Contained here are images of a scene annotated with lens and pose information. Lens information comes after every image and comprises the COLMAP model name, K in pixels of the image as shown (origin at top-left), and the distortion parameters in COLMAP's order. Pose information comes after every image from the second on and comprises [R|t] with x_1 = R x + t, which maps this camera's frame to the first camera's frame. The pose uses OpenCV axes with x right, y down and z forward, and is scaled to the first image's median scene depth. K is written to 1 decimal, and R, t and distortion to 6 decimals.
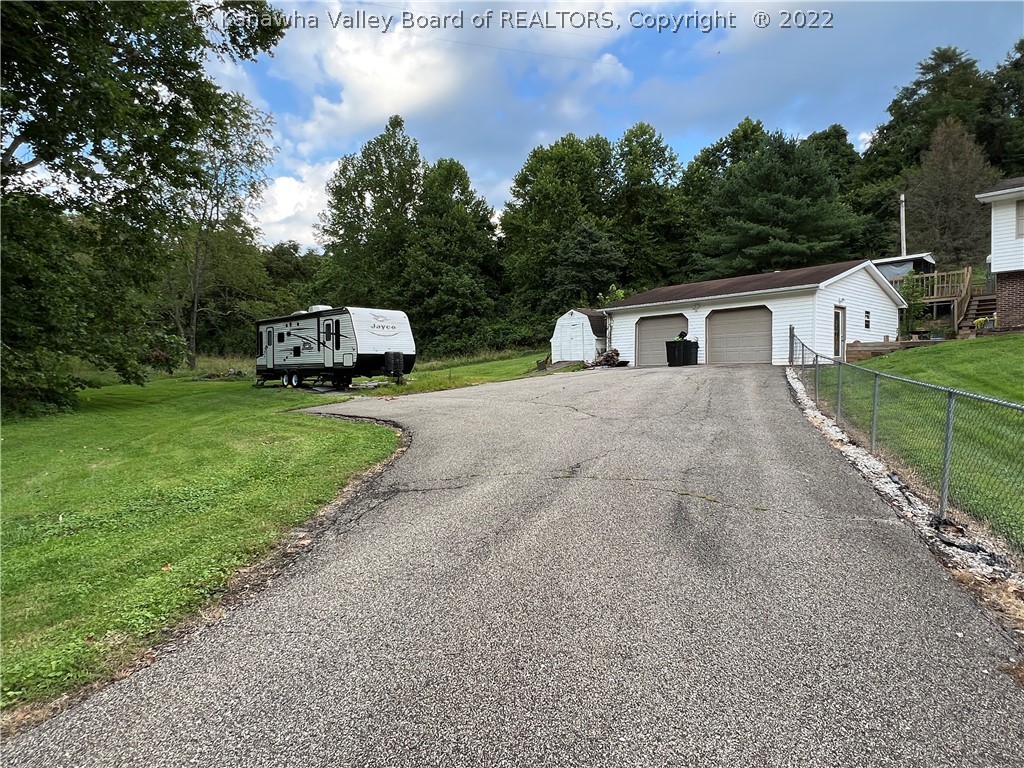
lens RADIAL K [[606.1, 0, 506.3], [0, 606.1, 379.3], [0, 0, 1]] dist [-0.001779, -0.002291]
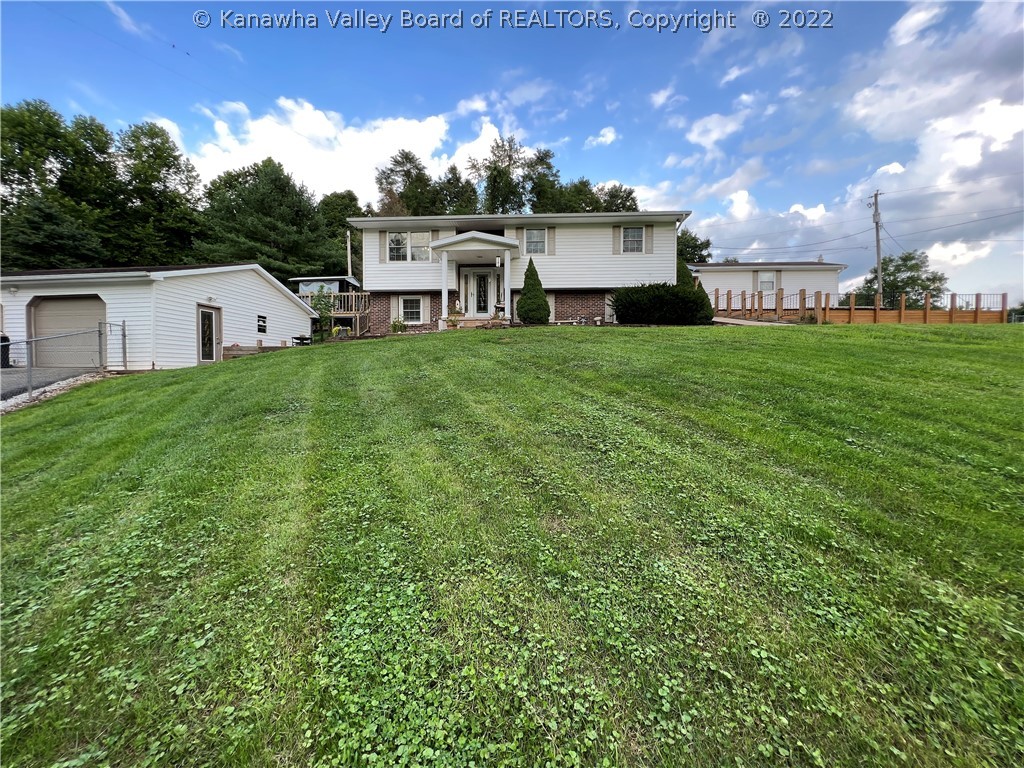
lens RADIAL K [[407.9, 0, 509.8], [0, 407.9, 382.4], [0, 0, 1]] dist [-0.002374, 0.000114]
pose [[0.713012, -0.018764, 0.700901, 0.194503], [0.003182, 0.999718, 0.023527, -0.007690], [-0.701145, -0.014545, 0.712871, 0.106167]]
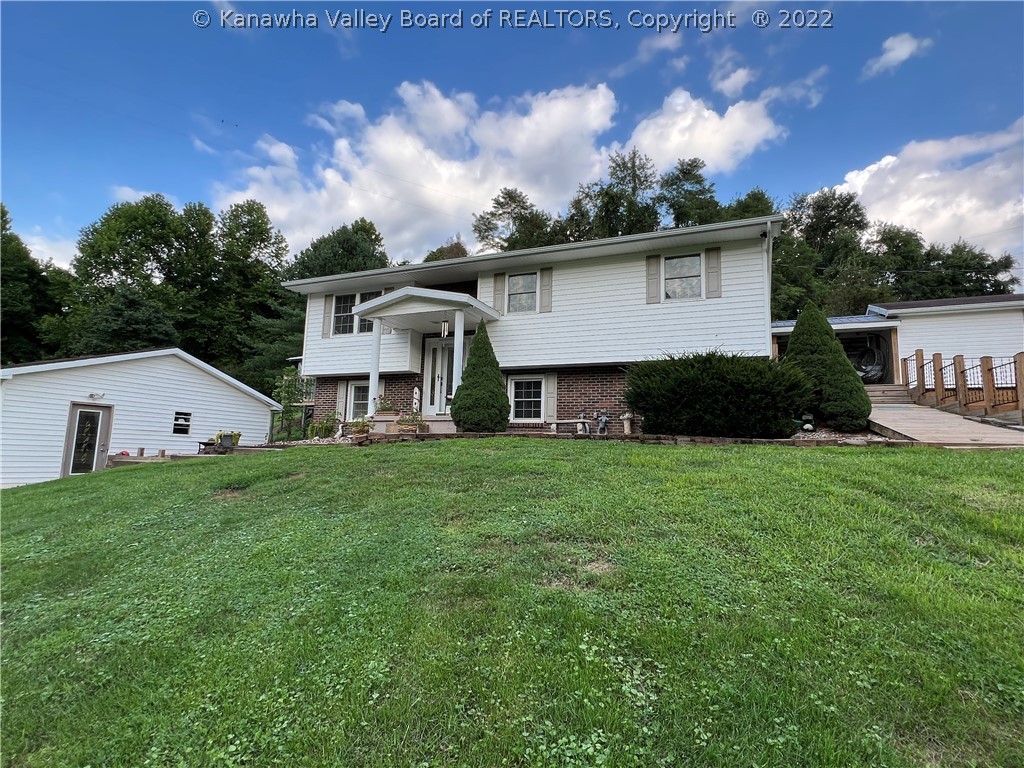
lens RADIAL K [[537.3, 0, 512.0], [0, 537.3, 384.0], [0, 0, 1]] dist [-0.004859, -0.001059]
pose [[0.911839, 0.078755, 0.402922, 0.330613], [-0.026587, 0.990696, -0.133473, -0.031767], [-0.409685, 0.110994, 0.905449, 0.091003]]
